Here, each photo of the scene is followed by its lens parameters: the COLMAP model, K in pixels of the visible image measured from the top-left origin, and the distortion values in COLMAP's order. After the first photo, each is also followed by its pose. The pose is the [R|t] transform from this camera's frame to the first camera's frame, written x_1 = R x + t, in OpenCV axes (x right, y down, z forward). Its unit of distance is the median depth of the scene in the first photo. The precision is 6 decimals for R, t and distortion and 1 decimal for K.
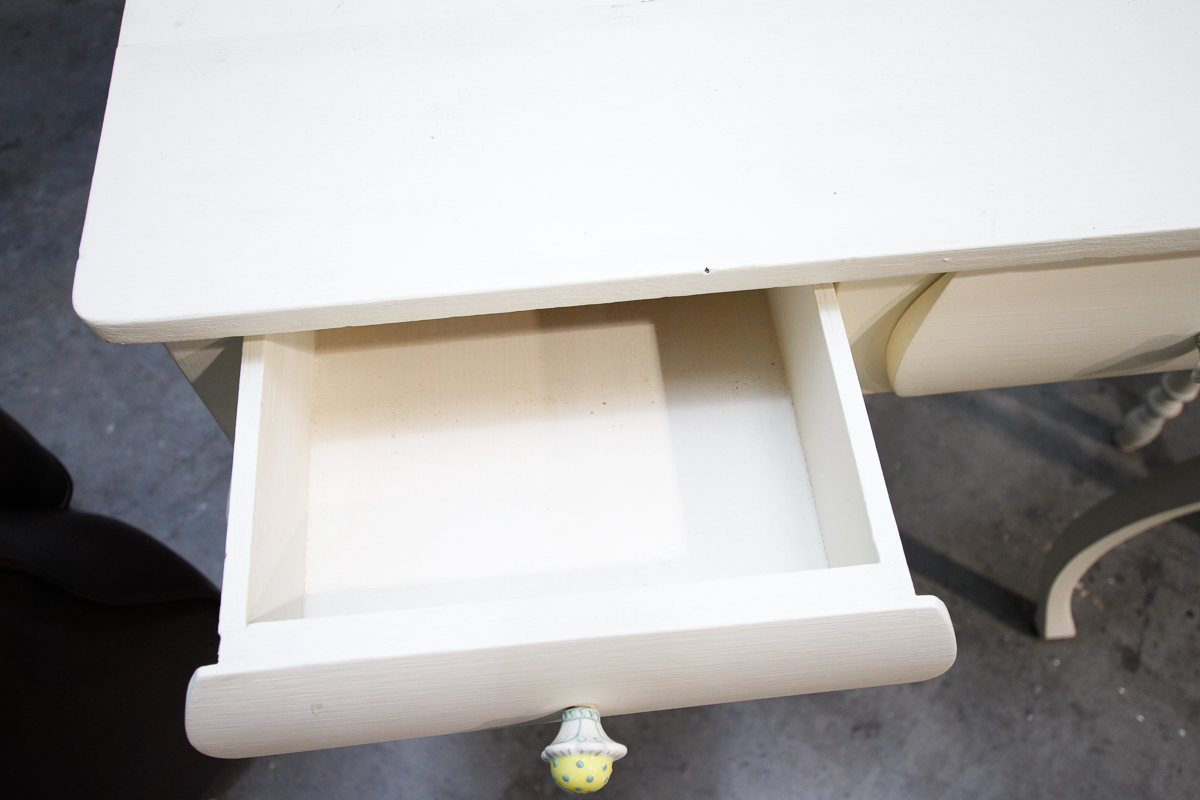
lens RADIAL K [[1031.7, 0, 600.0], [0, 1031.7, 400.0], [0, 0, 1]] dist [0.002508, 0.007384]
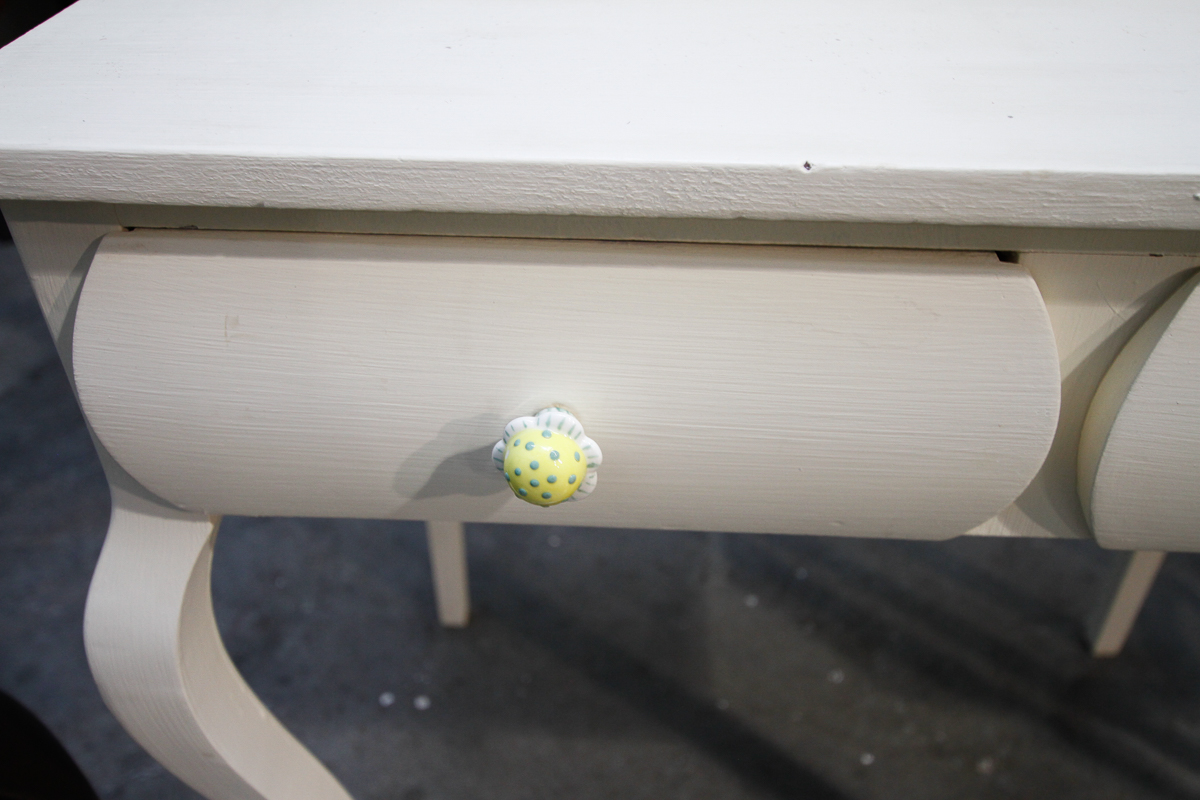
lens RADIAL K [[1031.7, 0, 600.0], [0, 1031.7, 400.0], [0, 0, 1]] dist [0.002508, 0.007384]
pose [[0.986878, 0.101515, -0.125564, 0.063721], [-0.141691, 0.917370, -0.371963, 0.234351], [0.077429, 0.384873, 0.919716, 0.404811]]
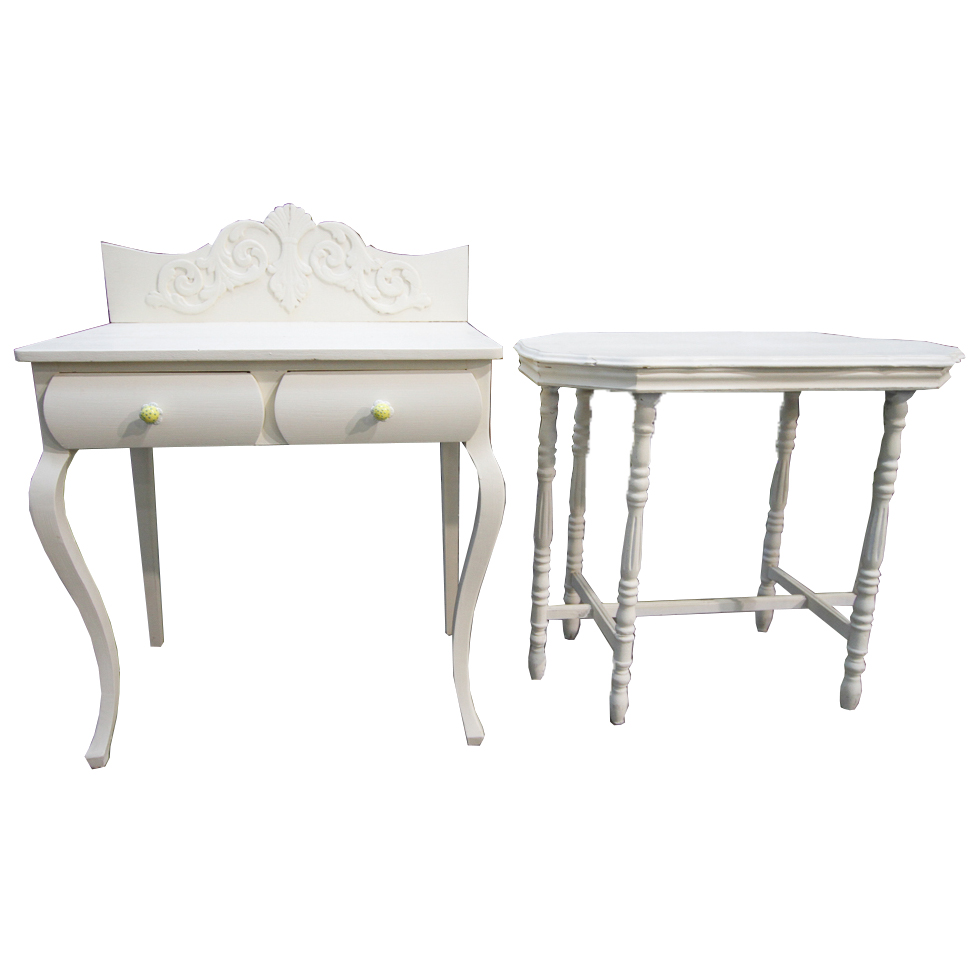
lens RADIAL K [[752.9, 0, 452.0], [0, 752.9, 447.8], [0, 0, 1]] dist [-0.009153, 0.001731]
pose [[0.999817, 0.017360, 0.008047, 0.870774], [-0.006754, 0.713676, -0.700444, 1.734197], [-0.017902, 0.700261, 0.713662, -0.572266]]
